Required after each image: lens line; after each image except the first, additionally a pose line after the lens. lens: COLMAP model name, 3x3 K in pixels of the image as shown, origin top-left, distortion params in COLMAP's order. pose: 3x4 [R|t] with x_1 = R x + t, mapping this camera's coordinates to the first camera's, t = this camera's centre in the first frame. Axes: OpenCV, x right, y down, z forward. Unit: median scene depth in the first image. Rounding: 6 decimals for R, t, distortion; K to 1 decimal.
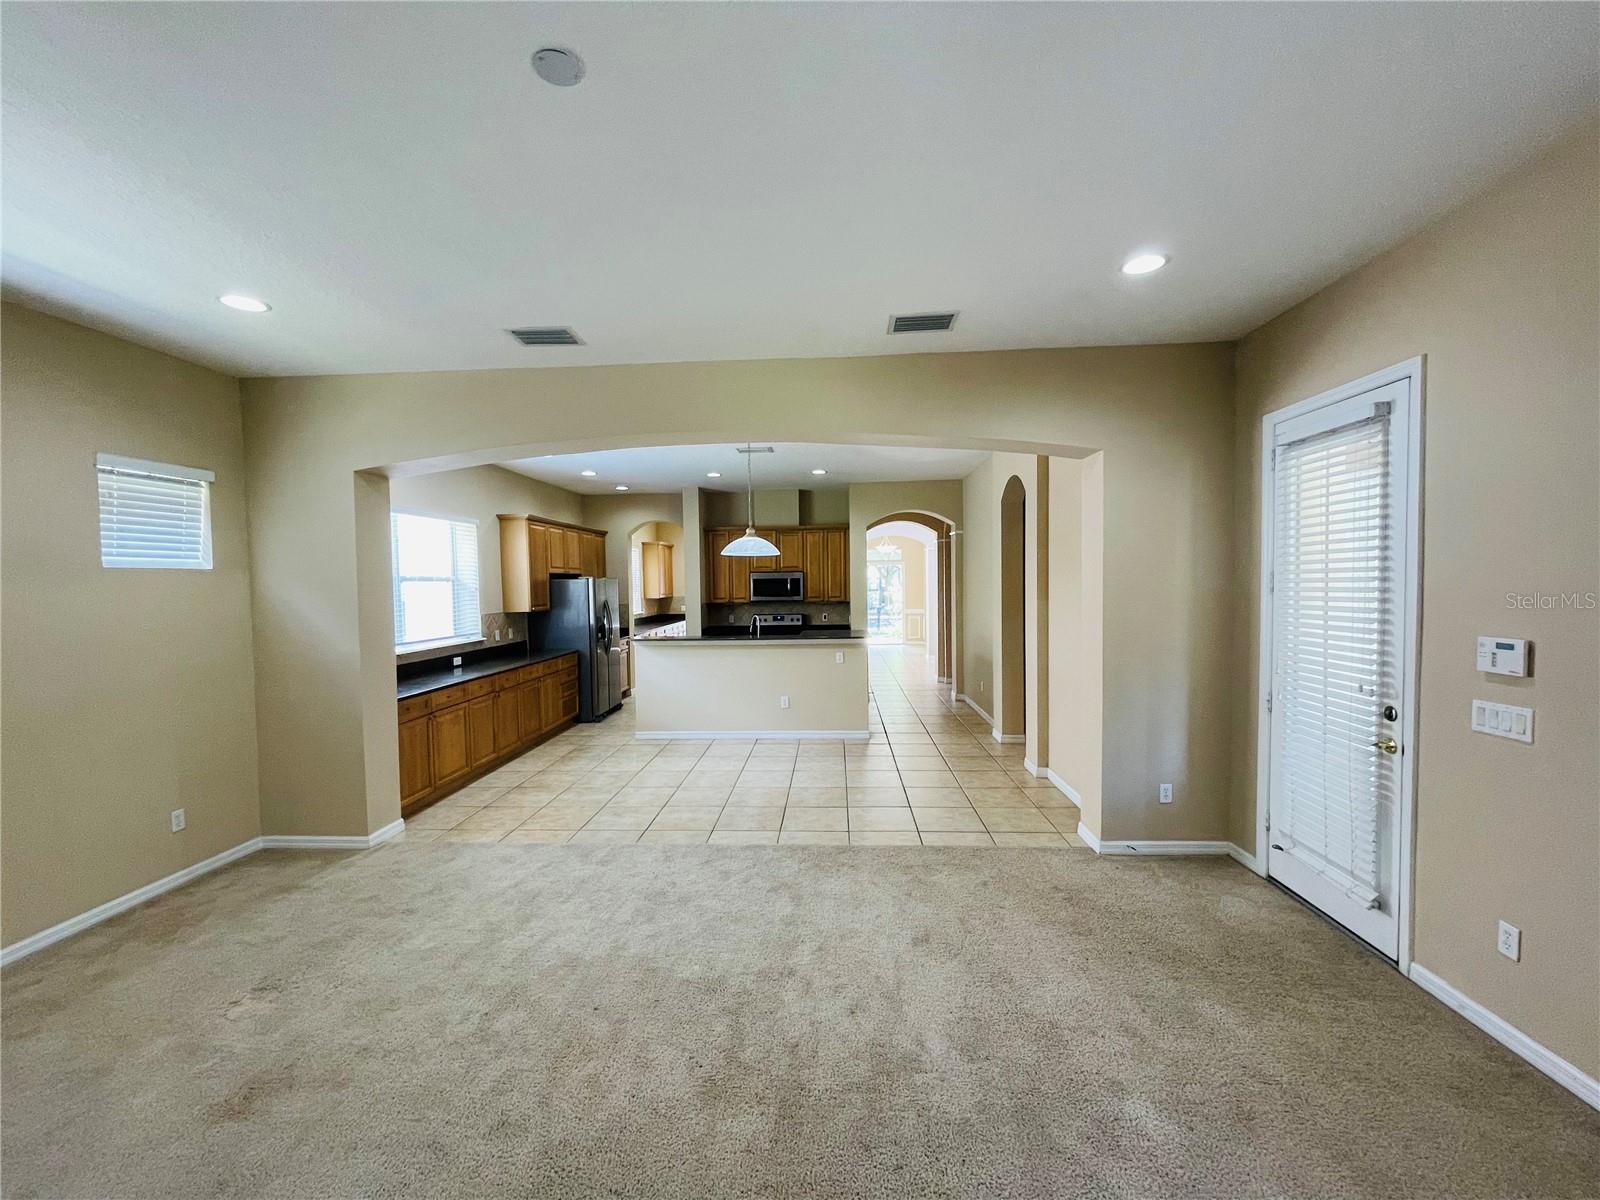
lens RADIAL K [[645.4, 0, 797.2], [0, 645.4, 605.2], [0, 0, 1]] dist [0.001919, -0.000319]
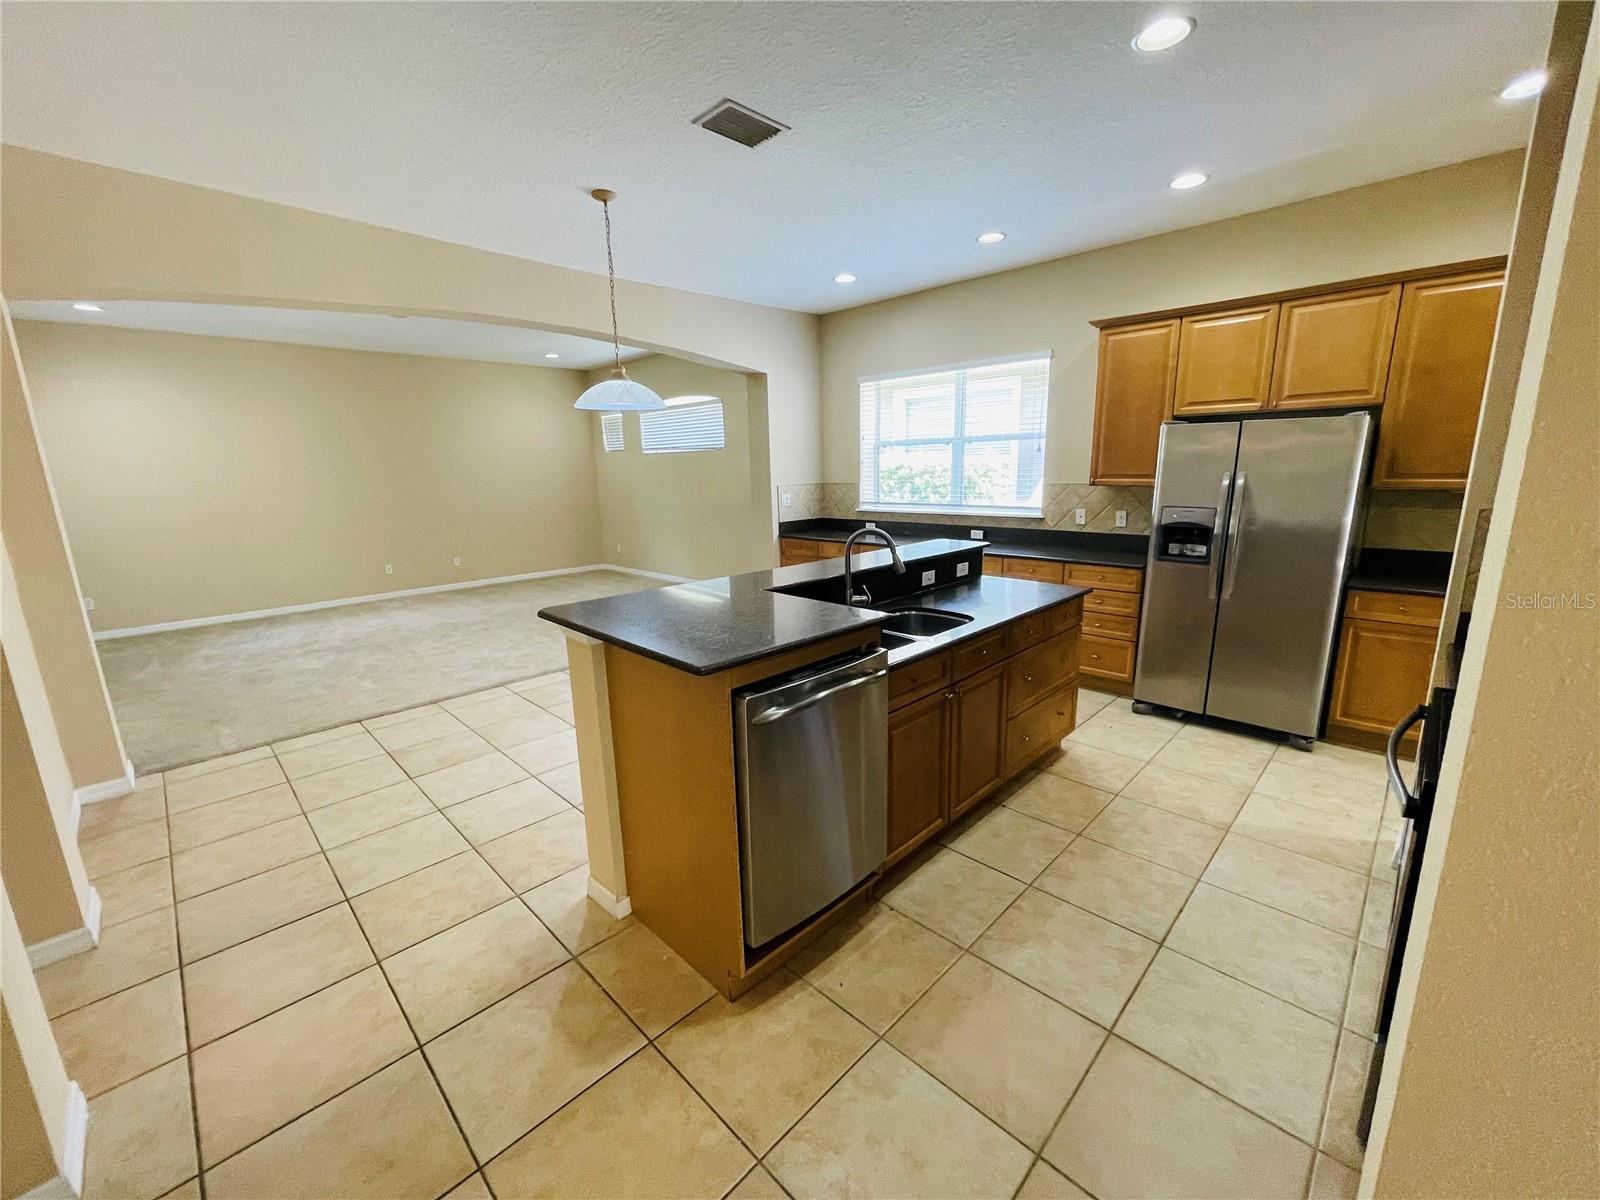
lens RADIAL K [[645.4, 0, 797.2], [0, 645.4, 605.2], [0, 0, 1]] dist [0.001919, -0.000319]
pose [[-0.652863, 0.188881, -0.733549, 0.291155], [0.010002, 0.970477, 0.240985, -0.035457], [0.757410, 0.149993, -0.635478, 1.558334]]
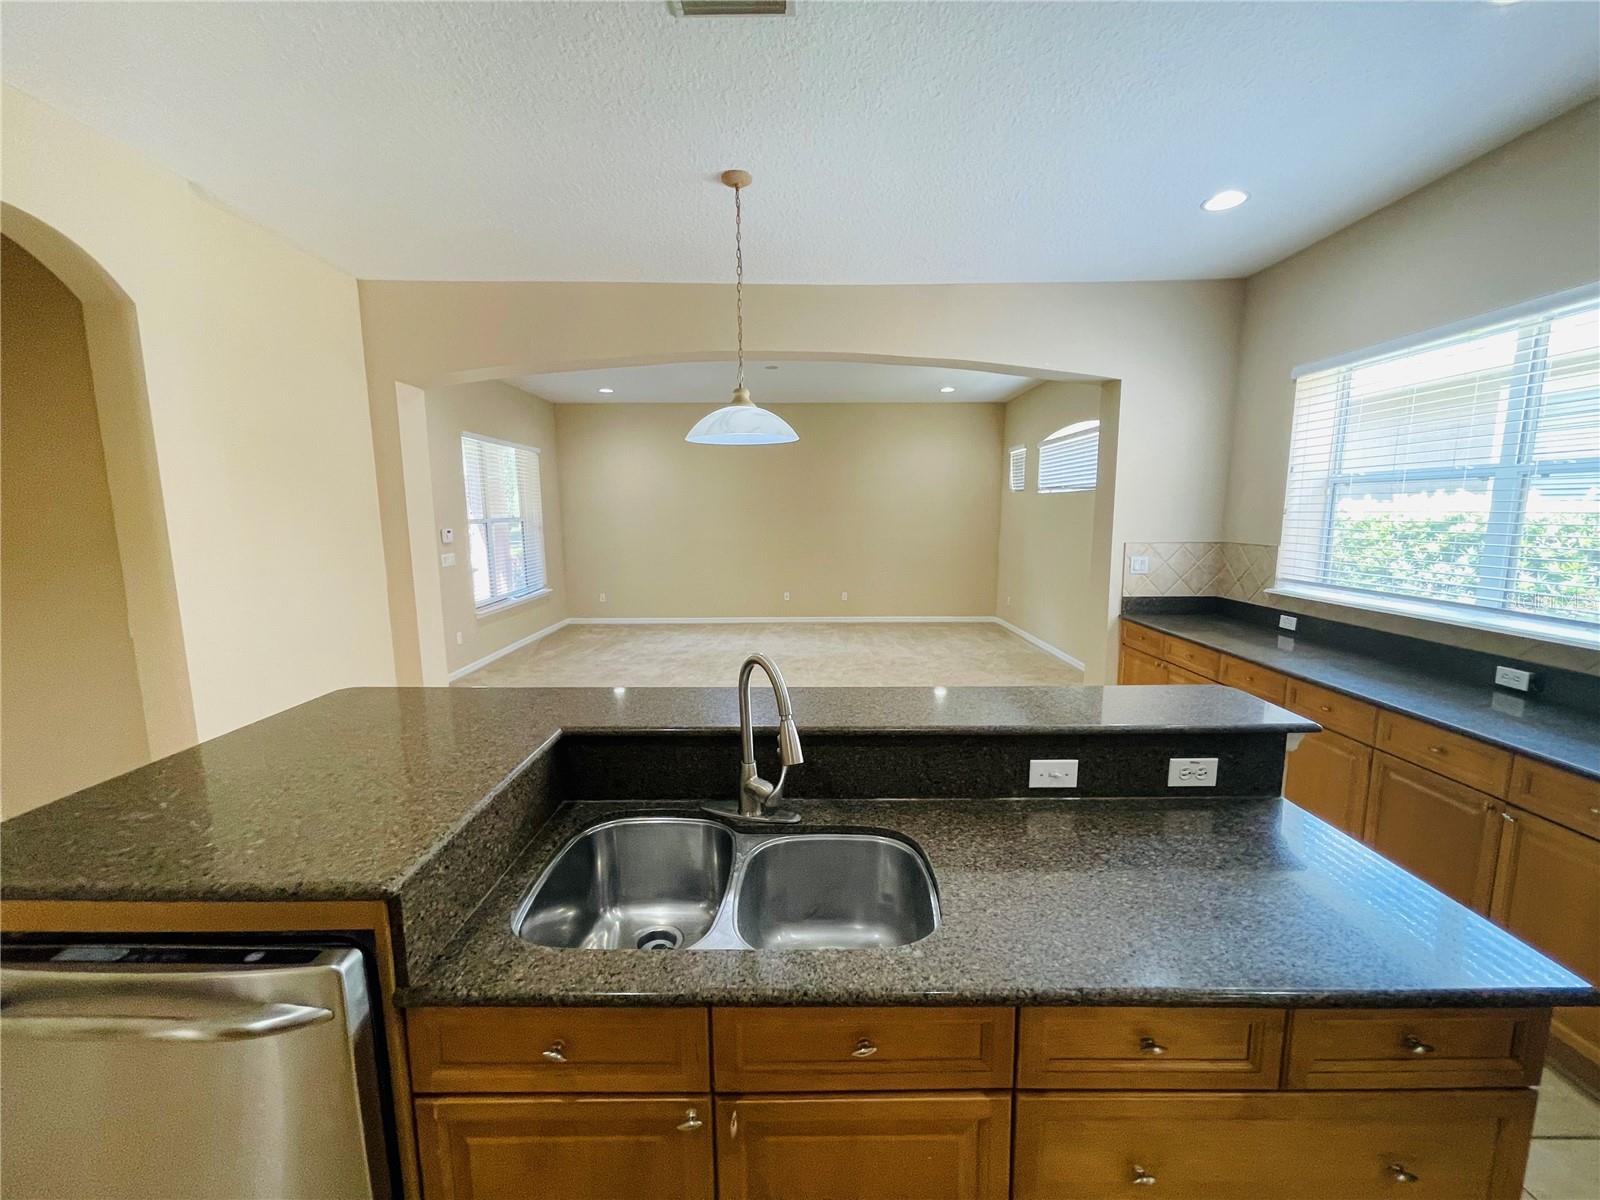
lens RADIAL K [[645.4, 0, 797.2], [0, 645.4, 605.2], [0, 0, 1]] dist [0.001919, -0.000319]
pose [[-0.997173, 0.027730, -0.069838, -0.059489], [0.015003, 0.984176, 0.176556, -0.034697], [0.073629, 0.175009, -0.981810, 1.519889]]
